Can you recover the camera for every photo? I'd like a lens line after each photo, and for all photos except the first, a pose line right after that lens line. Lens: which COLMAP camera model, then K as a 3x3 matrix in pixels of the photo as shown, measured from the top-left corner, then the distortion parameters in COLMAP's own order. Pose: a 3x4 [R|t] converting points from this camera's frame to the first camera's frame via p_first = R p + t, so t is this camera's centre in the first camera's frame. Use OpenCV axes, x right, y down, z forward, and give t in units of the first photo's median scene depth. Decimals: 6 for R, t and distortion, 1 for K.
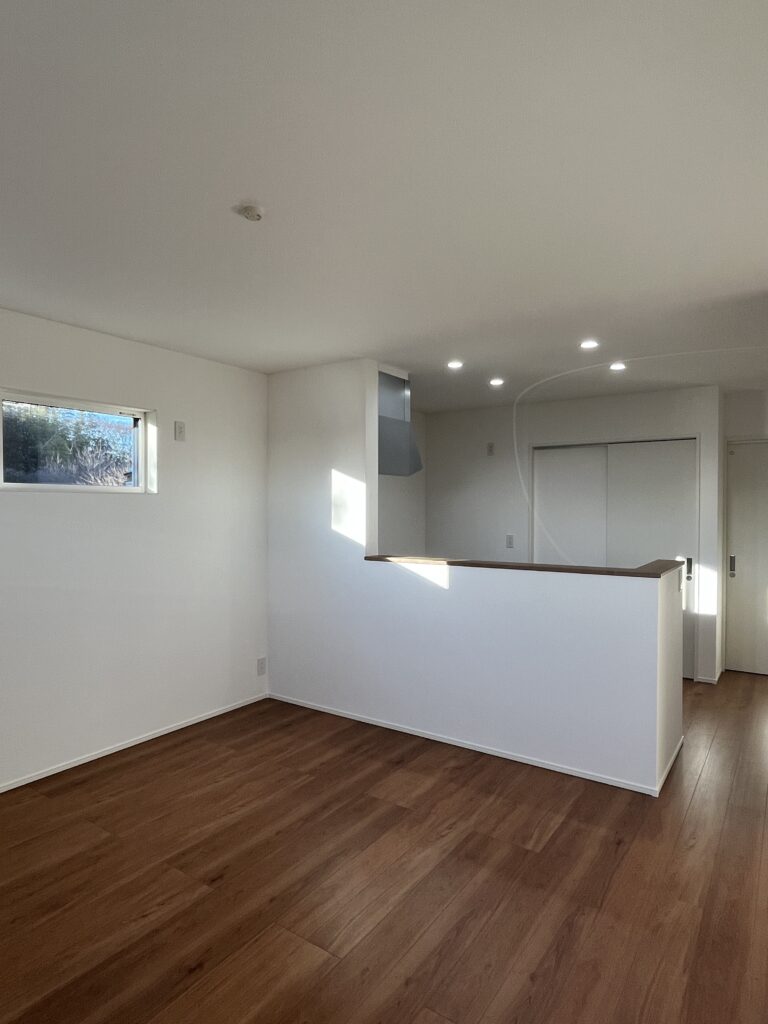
lens RADIAL K [[596.1, 0, 388.6], [0, 596.1, 512.9], [0, 0, 1]] dist [-0.001202, -0.004186]
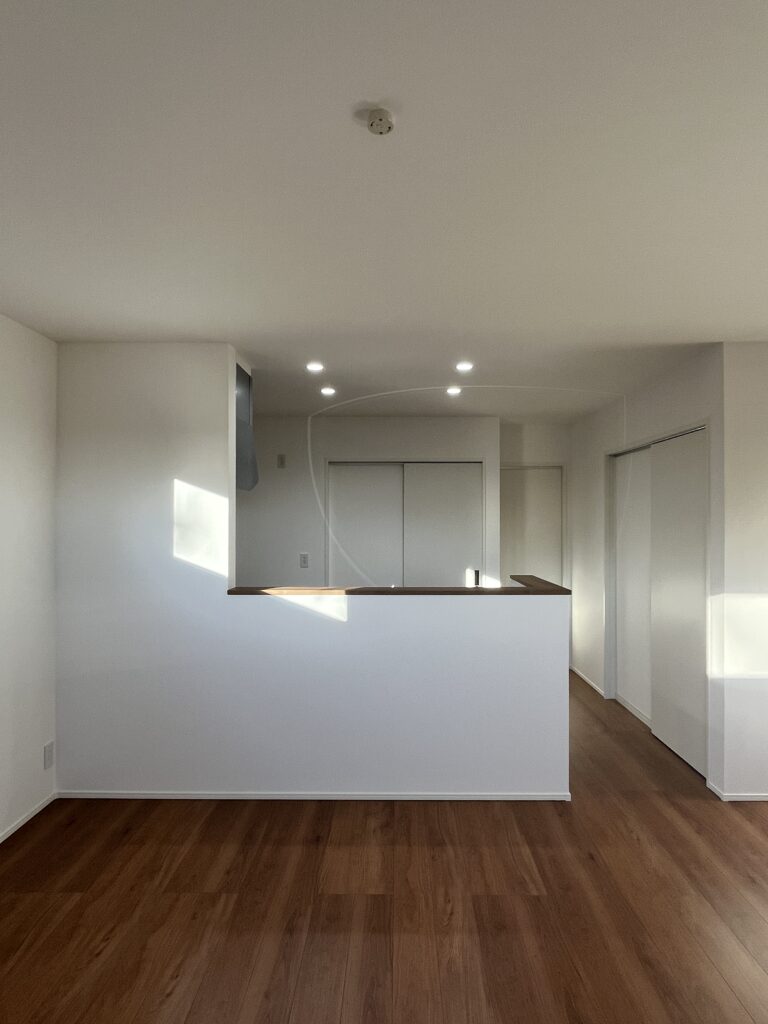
lens RADIAL K [[596.1, 0, 386.4], [0, 596.1, 511.7], [0, 0, 1]] dist [-0.001202, -0.004186]
pose [[0.827485, 0.006432, 0.561452, -0.336084], [0.004569, 0.999824, -0.018189, -0.017623], [-0.561470, 0.017616, 0.827310, 0.232729]]
